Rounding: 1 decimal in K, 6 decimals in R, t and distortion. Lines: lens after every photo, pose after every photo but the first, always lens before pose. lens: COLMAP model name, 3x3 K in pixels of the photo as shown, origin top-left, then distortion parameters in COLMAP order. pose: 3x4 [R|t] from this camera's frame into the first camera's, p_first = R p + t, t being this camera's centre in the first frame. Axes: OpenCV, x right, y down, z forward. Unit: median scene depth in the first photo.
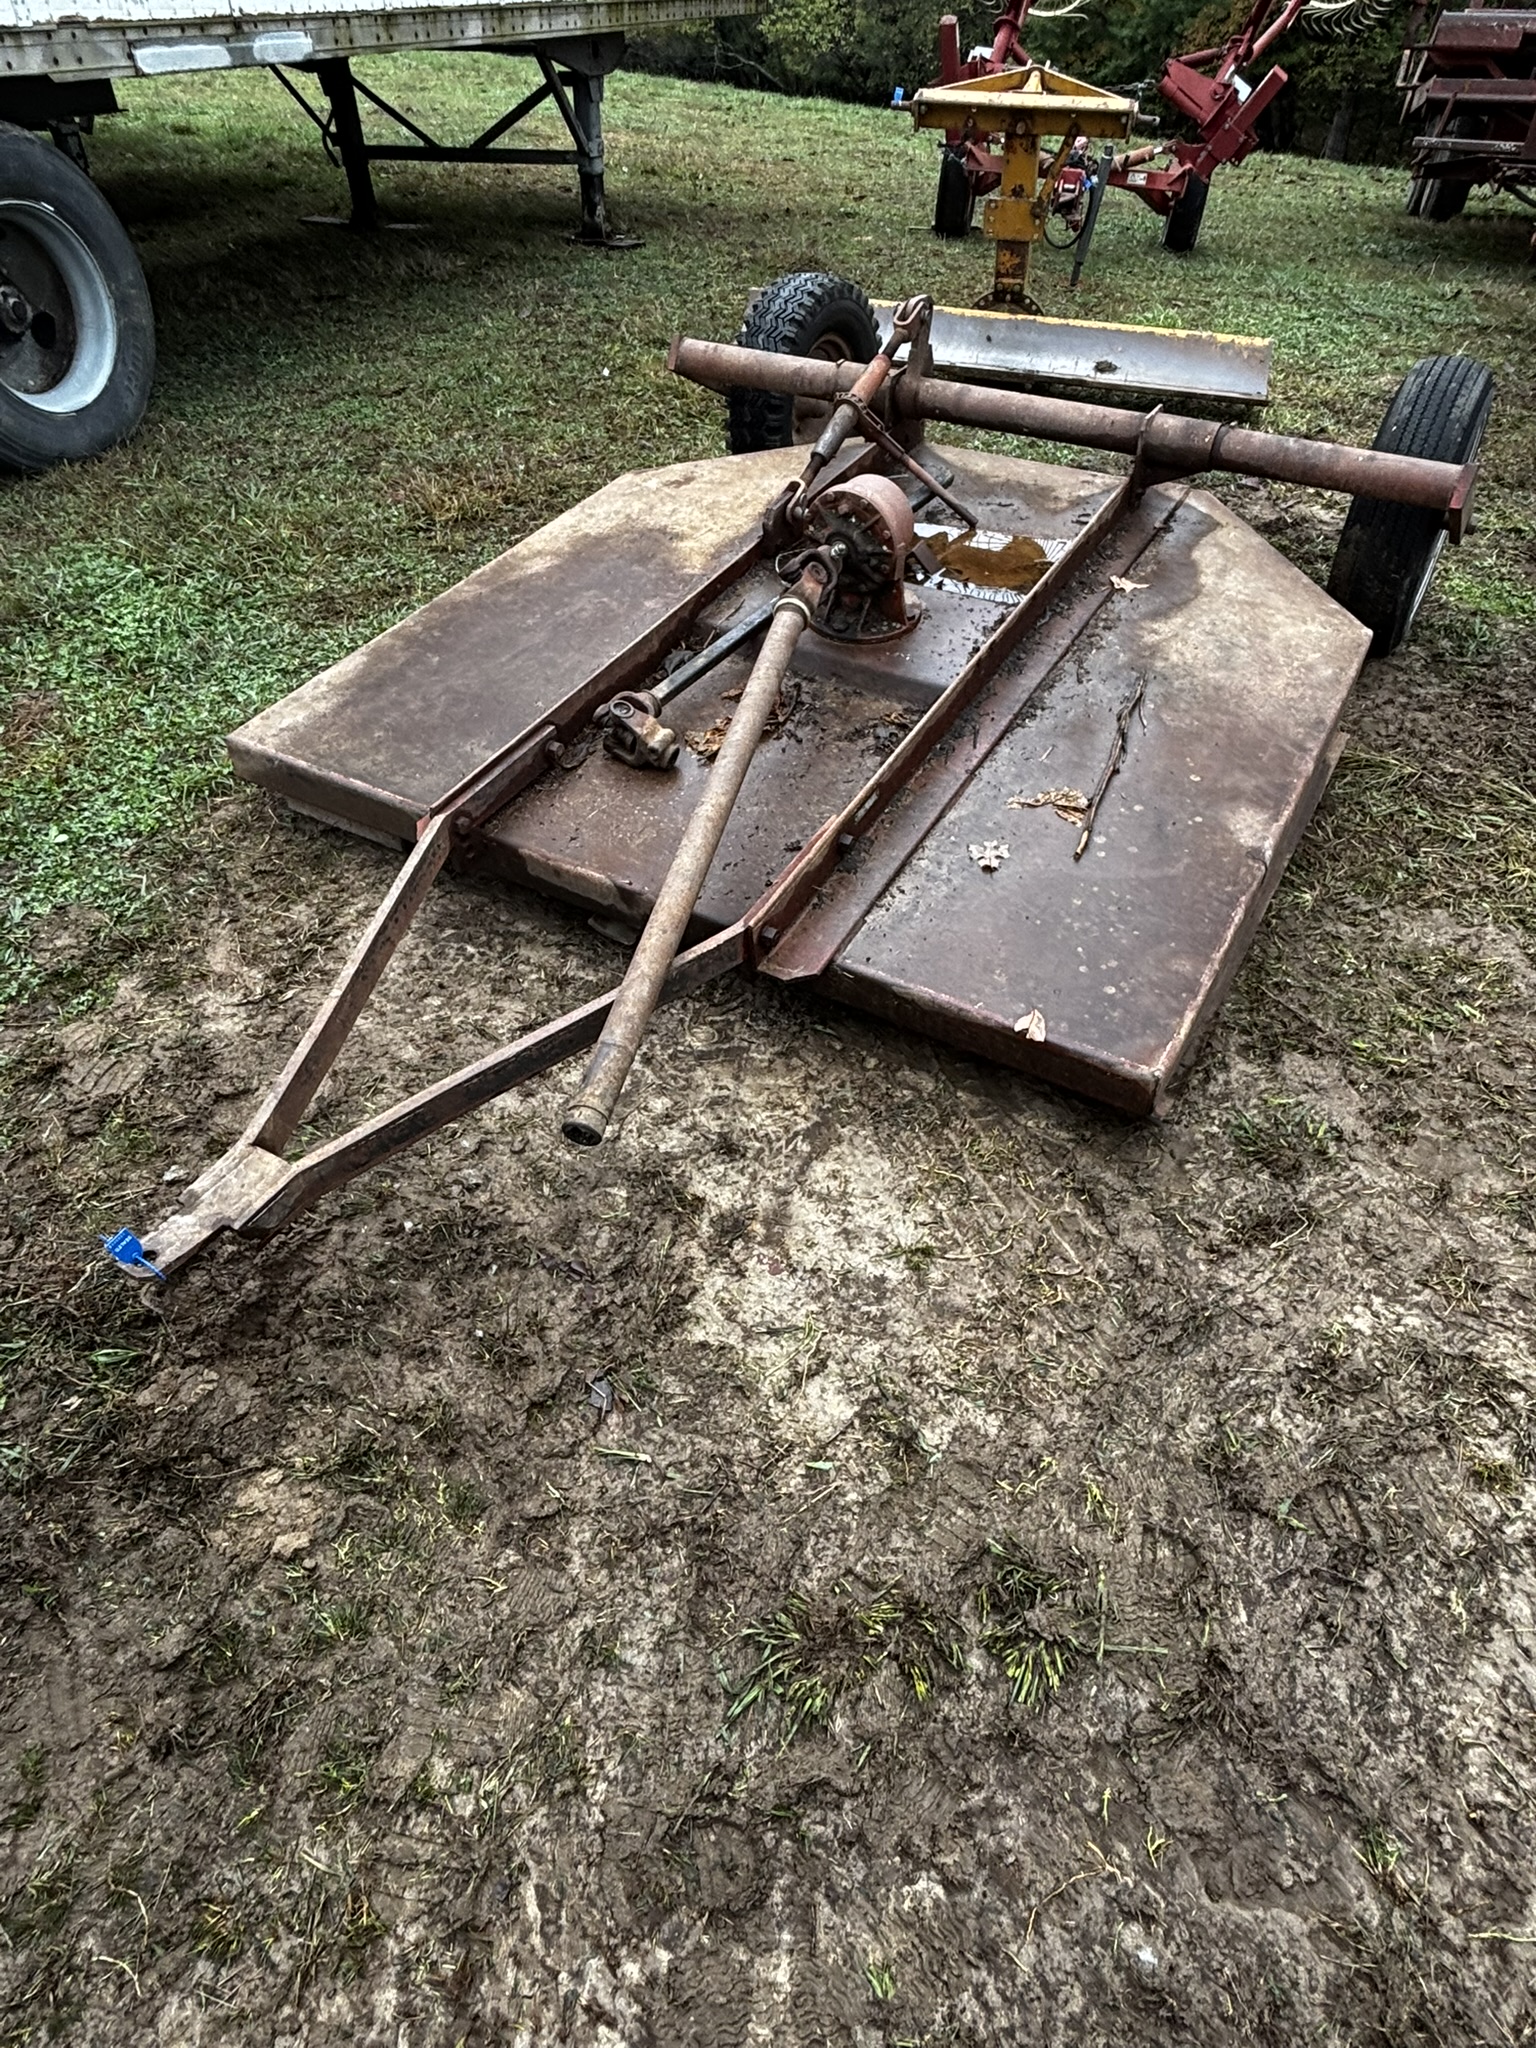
lens RADIAL K [[1191.3, 0, 768.8], [0, 1191.3, 1012.8], [0, 0, 1]] dist [0.005548, -0.008371]
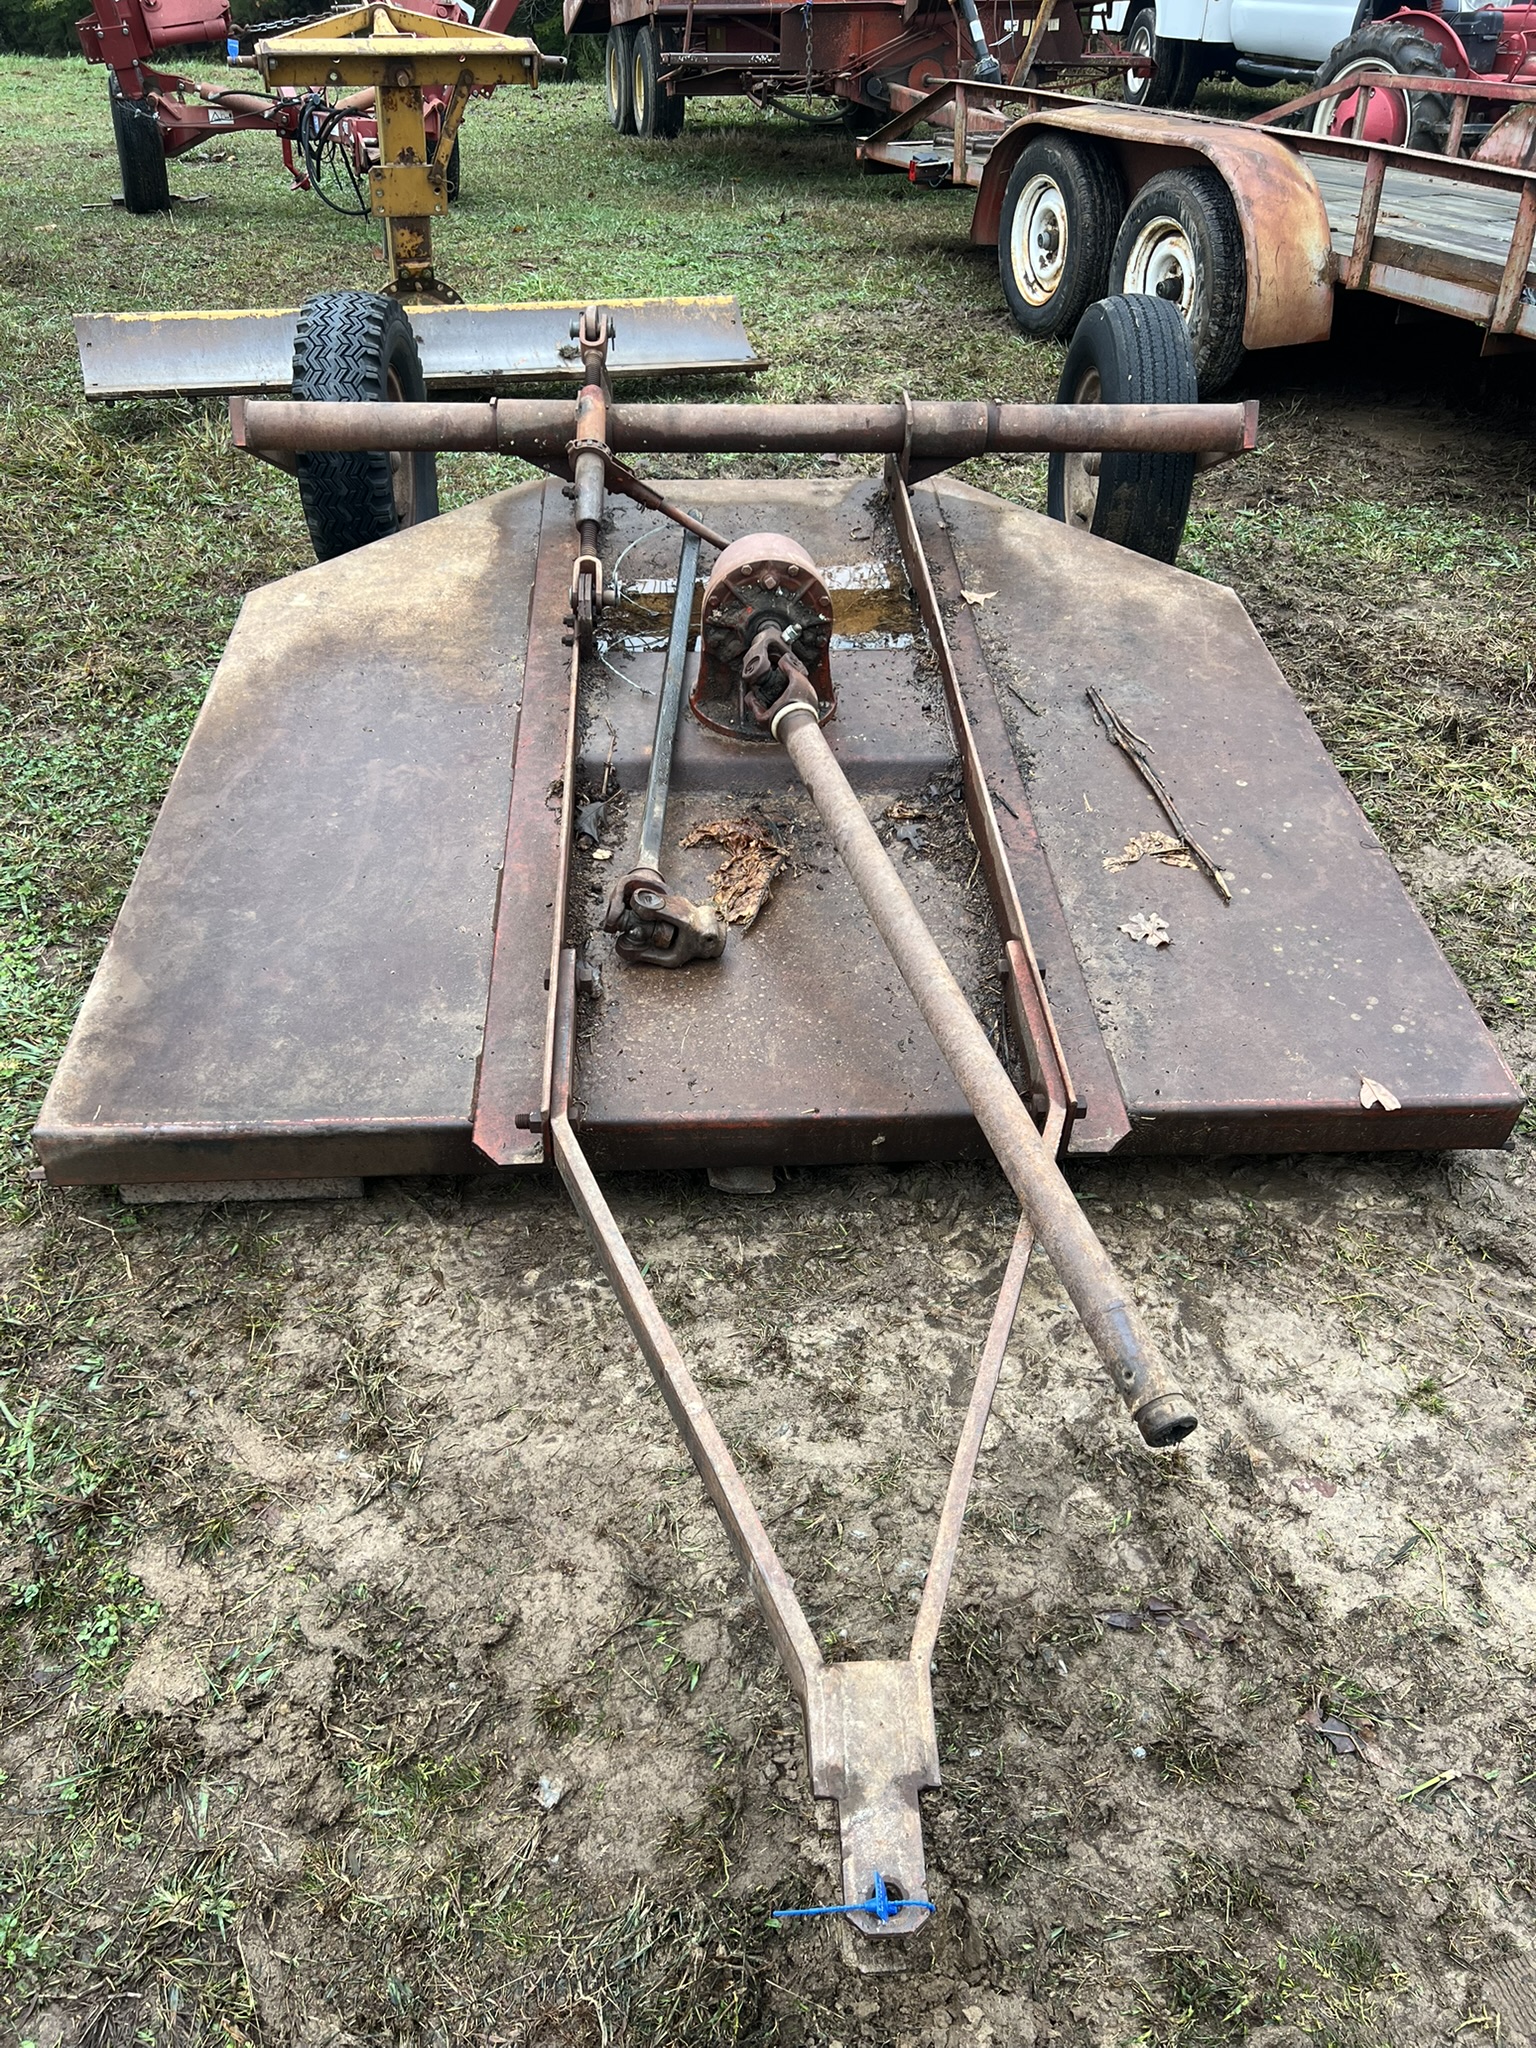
lens RADIAL K [[1536.6, 0, 764.8], [0, 1536.6, 1032.2], [0, 0, 1]] dist [0.030466, -0.009324]
pose [[0.842232, -0.327416, 0.428303, -0.486480], [0.357899, 0.933707, 0.009985, -0.159310], [-0.403179, 0.144880, 0.903580, 0.128383]]
